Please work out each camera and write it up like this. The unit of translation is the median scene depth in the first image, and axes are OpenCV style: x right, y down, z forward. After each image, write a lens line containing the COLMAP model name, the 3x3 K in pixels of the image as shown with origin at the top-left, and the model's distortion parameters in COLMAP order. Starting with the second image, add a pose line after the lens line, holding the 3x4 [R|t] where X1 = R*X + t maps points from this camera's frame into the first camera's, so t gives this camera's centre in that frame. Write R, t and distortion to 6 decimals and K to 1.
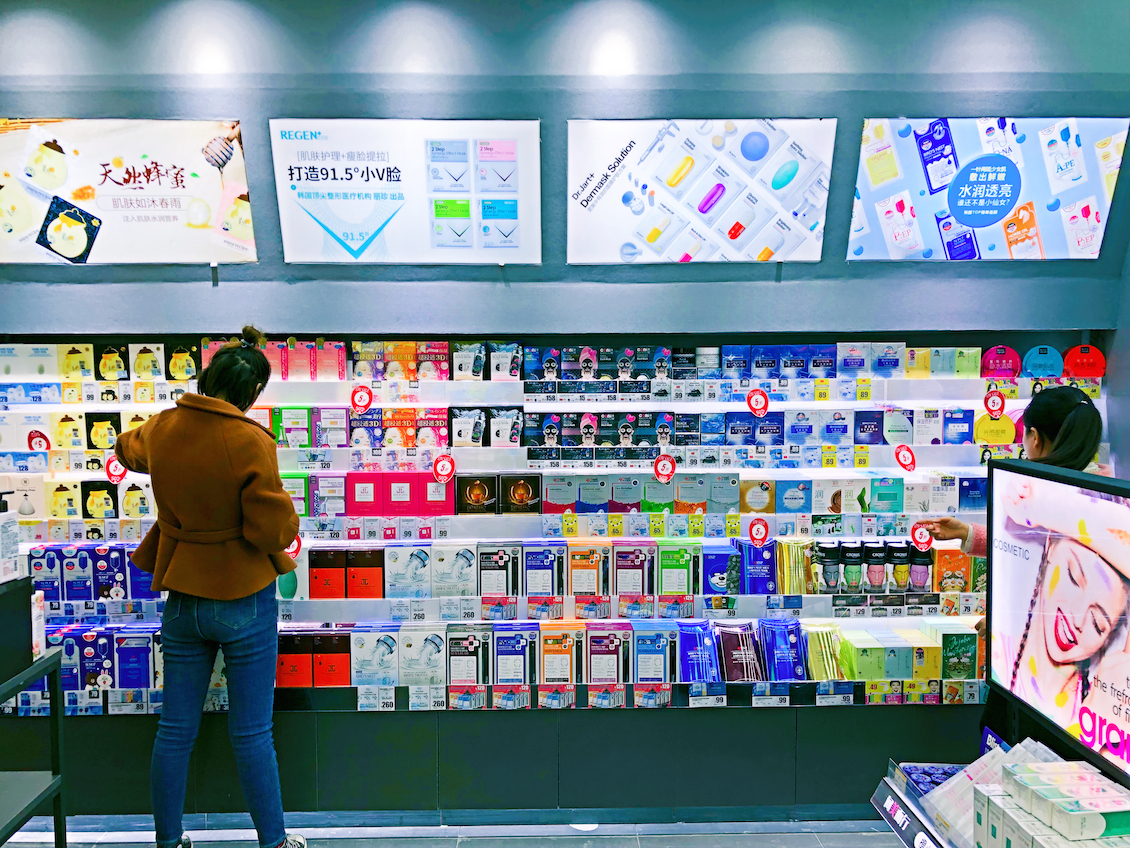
lens RADIAL K [[914.8, 0, 567.6], [0, 914.8, 420.3], [0, 0, 1]] dist [0.033235, -0.020402]
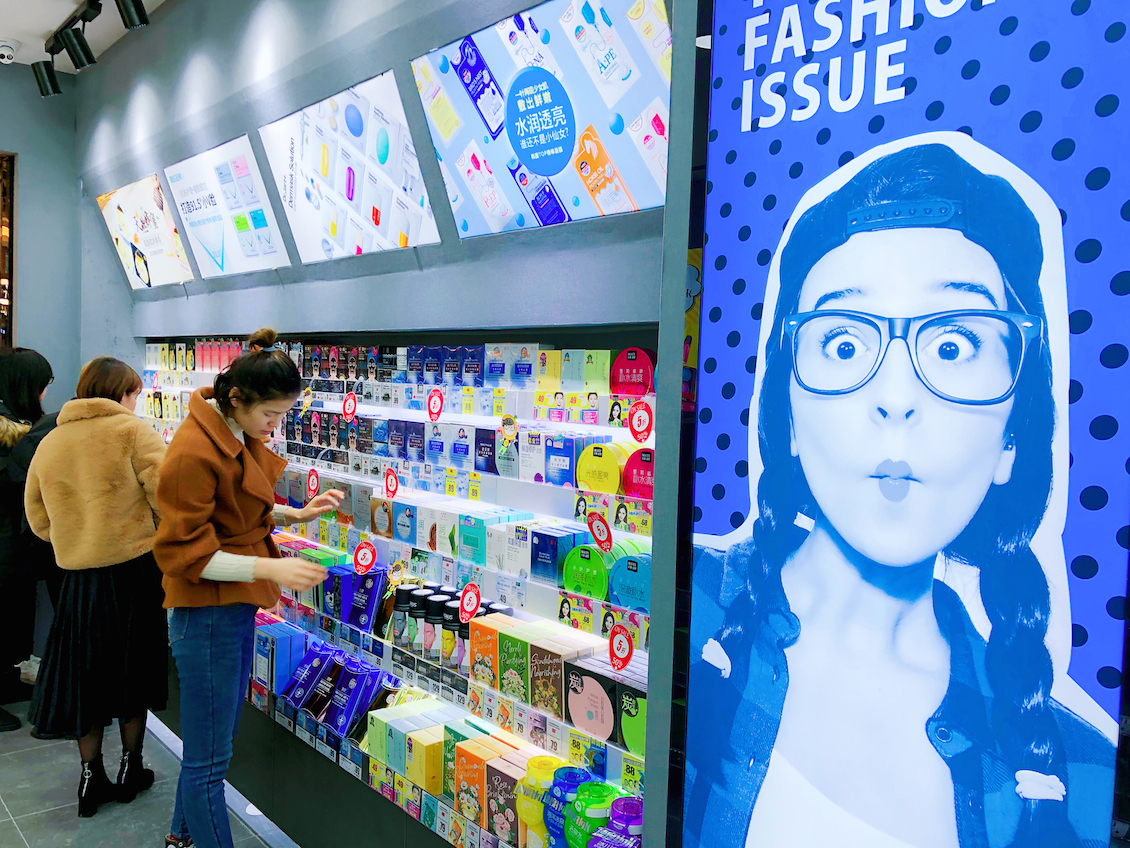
lens RADIAL K [[914.8, 0, 569.7], [0, 914.8, 425.9], [0, 0, 1]] dist [0.033235, -0.020402]
pose [[0.646672, 0.066937, -0.759826, 0.980030], [-0.085592, 0.996219, 0.014916, -0.031462], [0.757951, 0.055390, 0.649956, 0.561717]]
